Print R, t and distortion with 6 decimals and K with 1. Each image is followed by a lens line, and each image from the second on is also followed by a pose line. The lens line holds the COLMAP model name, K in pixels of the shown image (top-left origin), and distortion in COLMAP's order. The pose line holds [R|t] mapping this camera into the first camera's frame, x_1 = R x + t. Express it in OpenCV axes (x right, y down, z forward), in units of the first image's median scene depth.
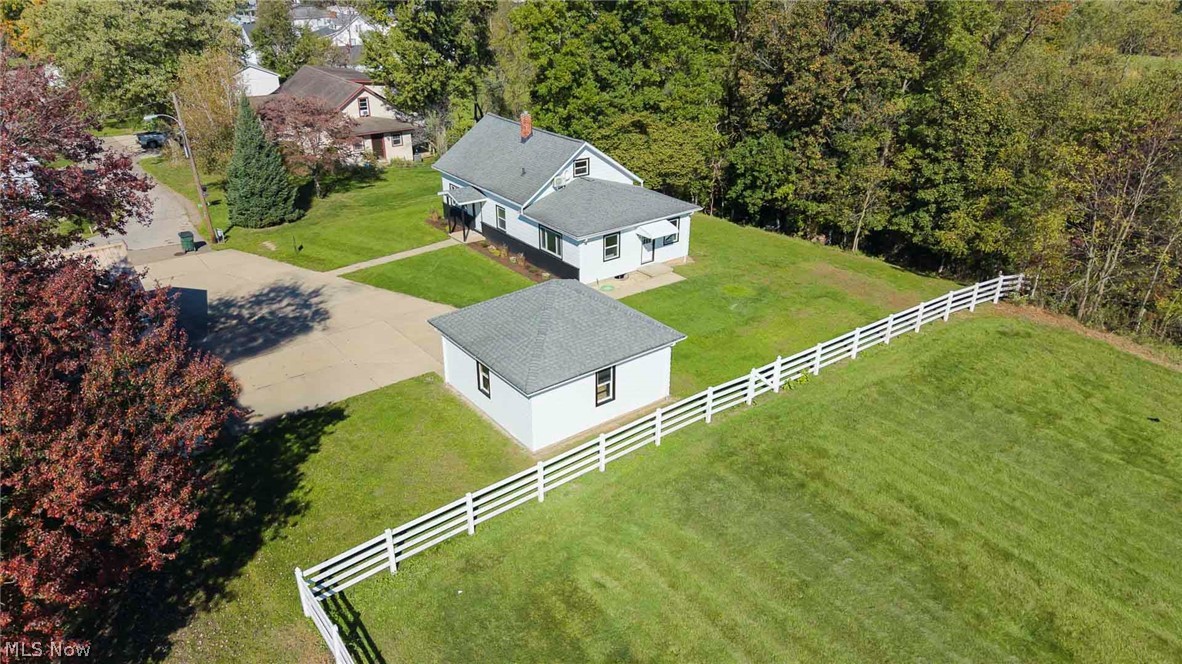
lens RADIAL K [[800.6, 0, 587.6], [0, 800.6, 333.8], [0, 0, 1]] dist [0.035403, -0.027180]
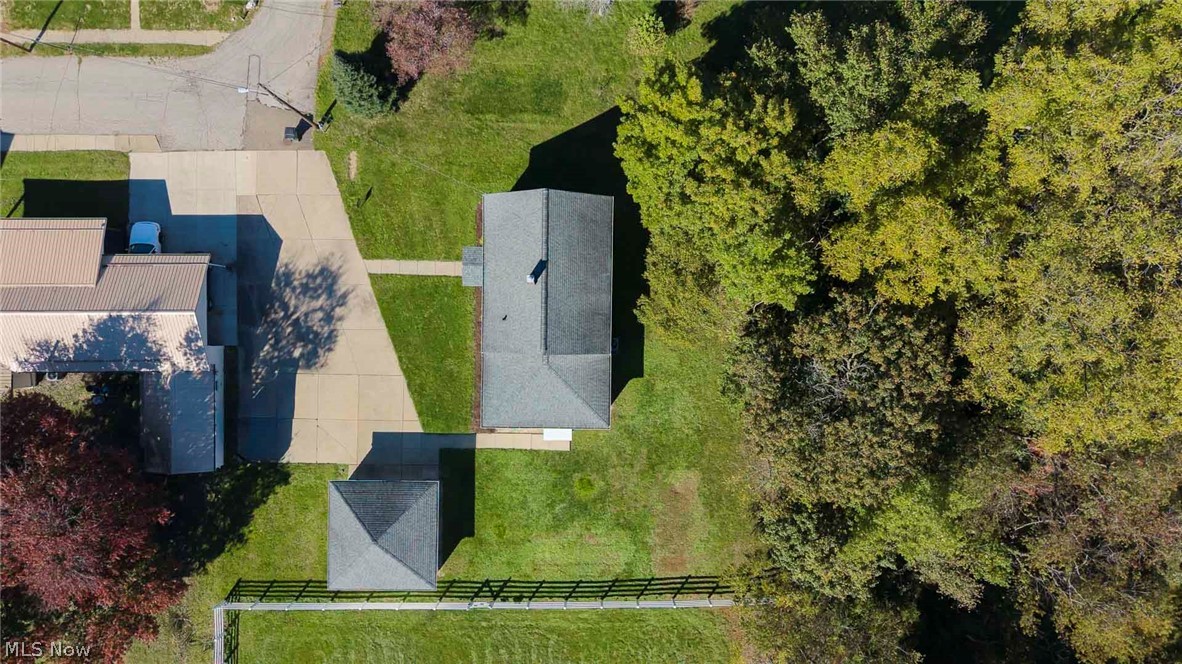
lens RADIAL K [[800.6, 0, 587.6], [0, 800.6, 333.8], [0, 0, 1]] dist [0.035403, -0.027180]
pose [[0.788458, 0.614870, 0.016420, 0.006072], [-0.272550, 0.325315, 0.905476, -1.333041], [0.551408, -0.718405, 0.424080, 0.576565]]
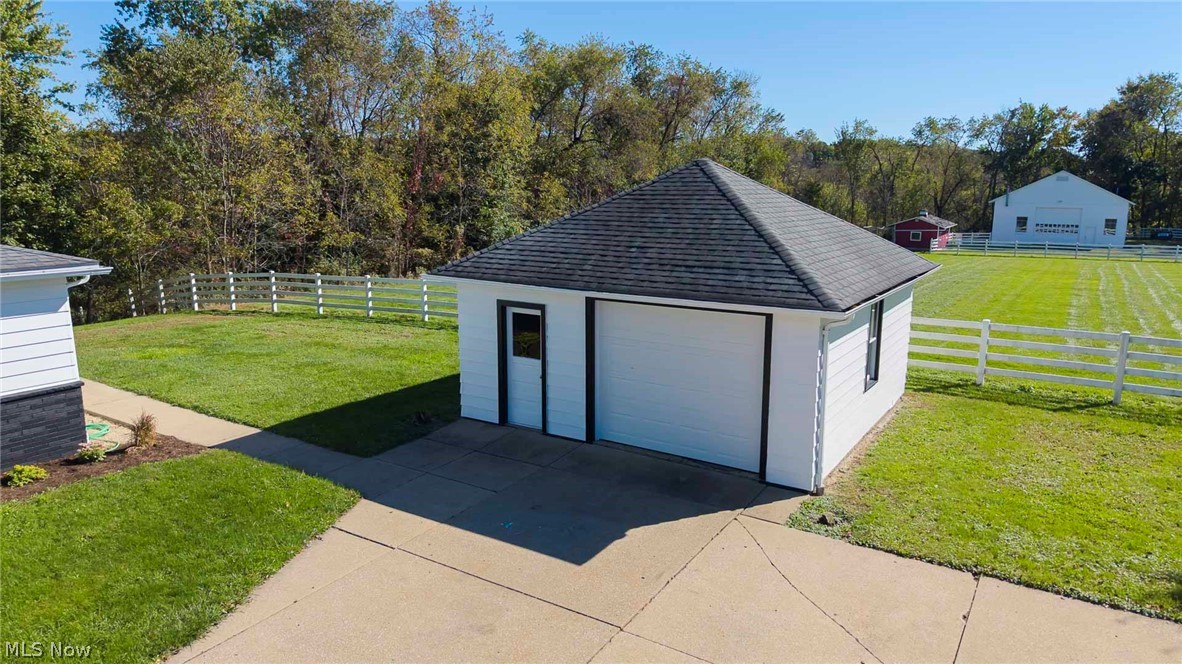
lens RADIAL K [[785.9, 0, 588.8], [0, 785.9, 336.9], [0, 0, 1]] dist [0.022712, -0.029529]
pose [[-0.359540, -0.186941, 0.914212, -0.328789], [0.388546, 0.860762, 0.328818, -0.112368], [-0.848388, 0.473437, -0.236843, 0.843709]]
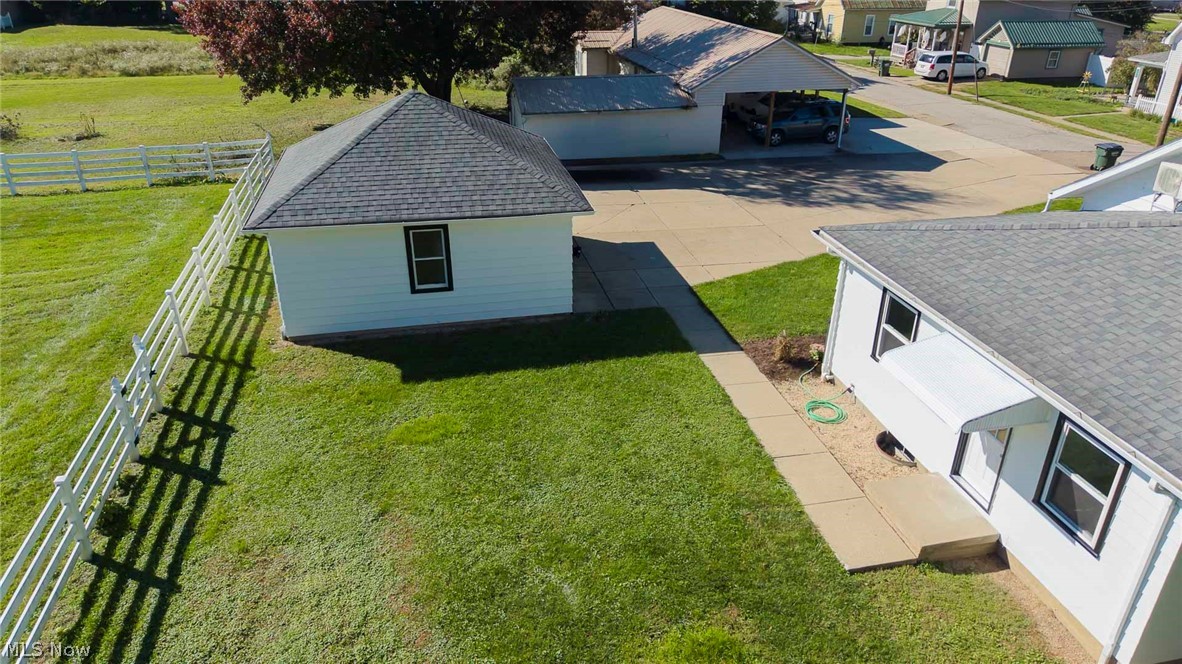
lens RADIAL K [[800.6, 0, 587.6], [0, 800.6, 333.8], [0, 0, 1]] dist [0.035403, -0.027180]
pose [[-0.426740, 0.396928, -0.812614, 0.346631], [-0.390881, 0.729325, 0.561514, -0.239363], [0.815540, 0.557255, -0.156081, 0.911208]]
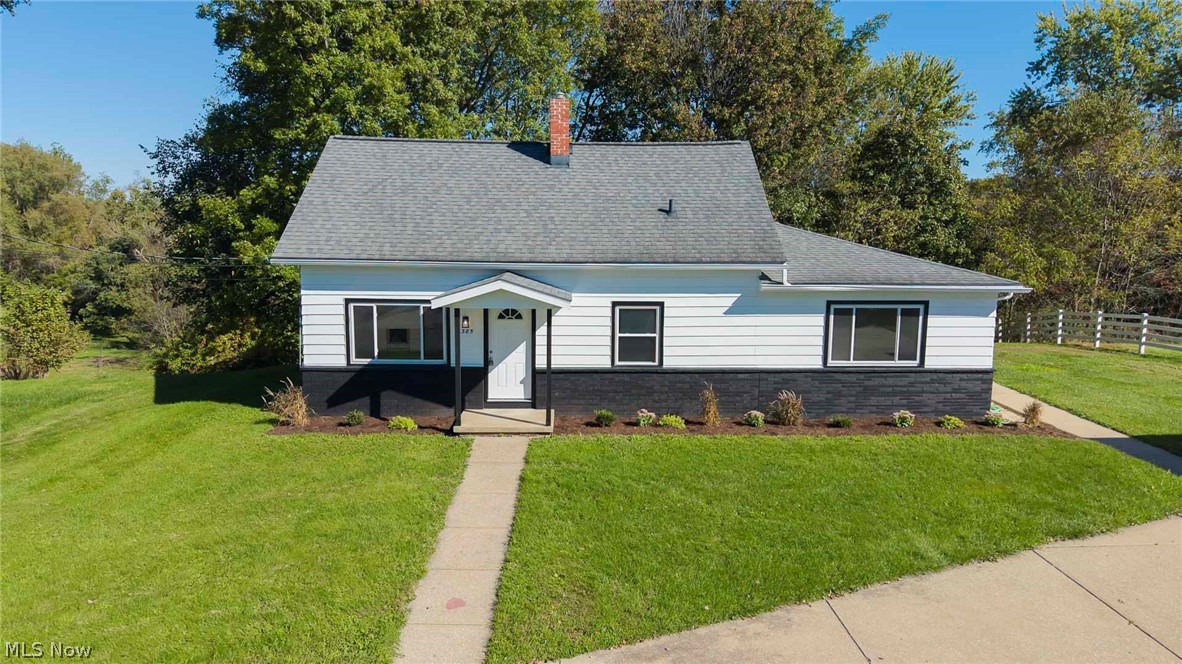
lens RADIAL K [[785.9, 0, 588.8], [0, 785.9, 336.9], [0, 0, 1]] dist [0.022712, -0.029529]
pose [[0.577505, -0.119822, 0.807546, -0.437230], [0.344652, 0.932484, -0.108113, -0.117867], [-0.740070, 0.340758, 0.579811, 0.855082]]
